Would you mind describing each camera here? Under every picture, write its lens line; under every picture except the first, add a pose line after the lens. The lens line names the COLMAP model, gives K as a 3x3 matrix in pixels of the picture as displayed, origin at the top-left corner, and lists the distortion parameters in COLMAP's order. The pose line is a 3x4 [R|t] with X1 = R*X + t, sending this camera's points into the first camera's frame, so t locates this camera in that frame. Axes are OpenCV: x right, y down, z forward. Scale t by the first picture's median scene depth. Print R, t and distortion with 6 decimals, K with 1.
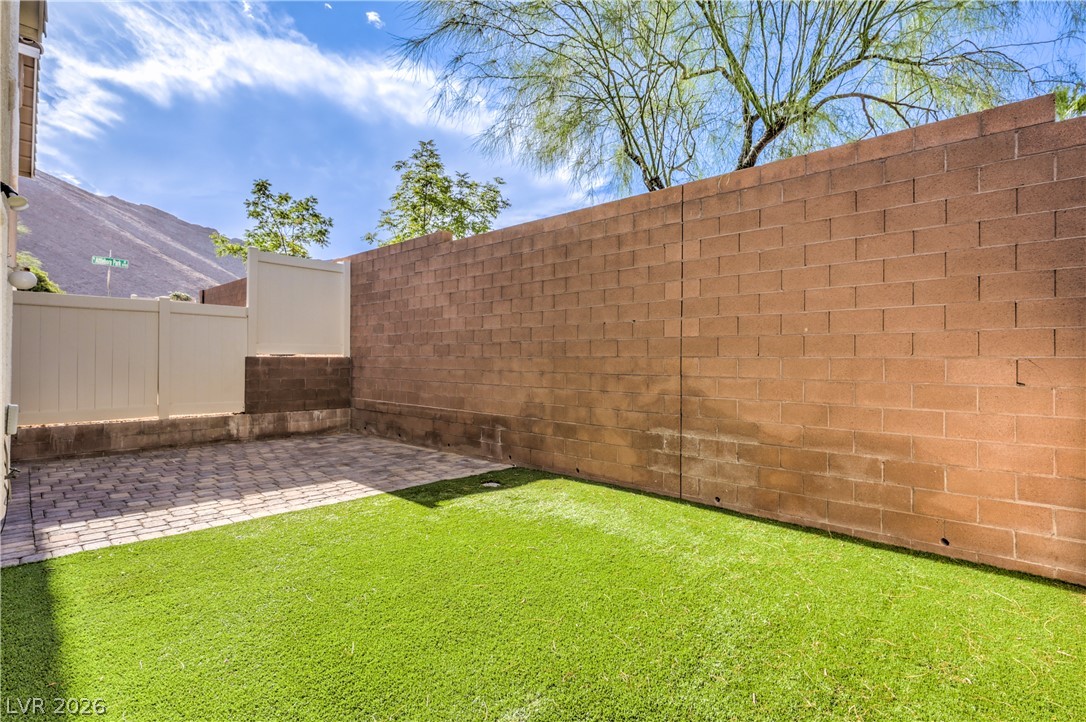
lens RADIAL K [[492.4, 0, 590.2], [0, 492.4, 359.2], [0, 0, 1]] dist [0.000336, 0.000680]
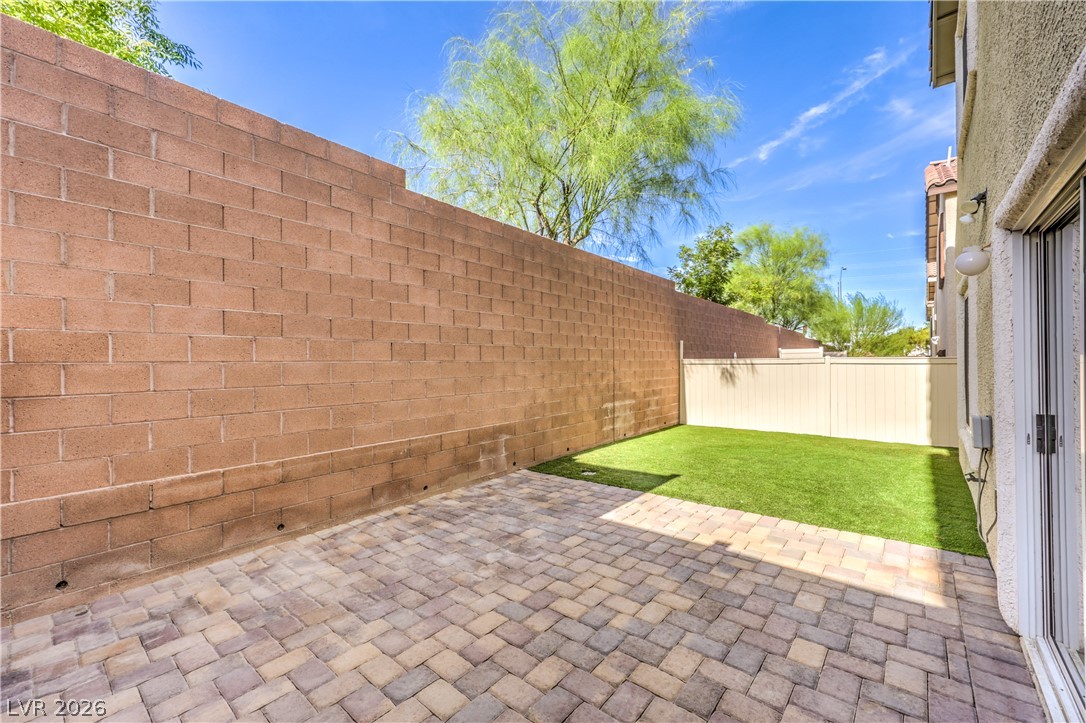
lens RADIAL K [[442.9, 0, 549.3], [0, 442.9, 359.6], [0, 0, 1]] dist [0.000178, 0.000326]
pose [[-0.017912, -0.002779, 0.999836, -0.947942], [0.004275, 0.999987, 0.002856, -0.008505], [-0.999830, 0.004325, -0.017900, 0.862803]]
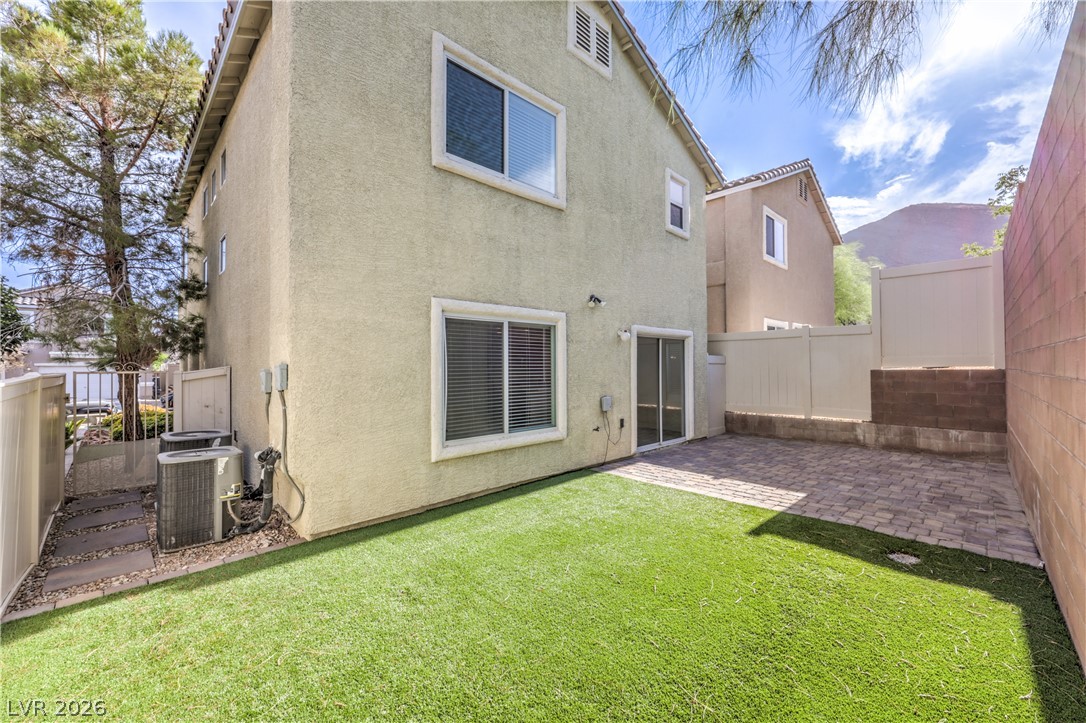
lens RADIAL K [[442.9, 0, 549.3], [0, 442.9, 359.6], [0, 0, 1]] dist [0.000178, 0.000326]
pose [[-0.077228, -0.021557, -0.996780, 0.368150], [0.011412, 0.999682, -0.022504, -0.015089], [0.996948, -0.013114, -0.076957, 0.426649]]
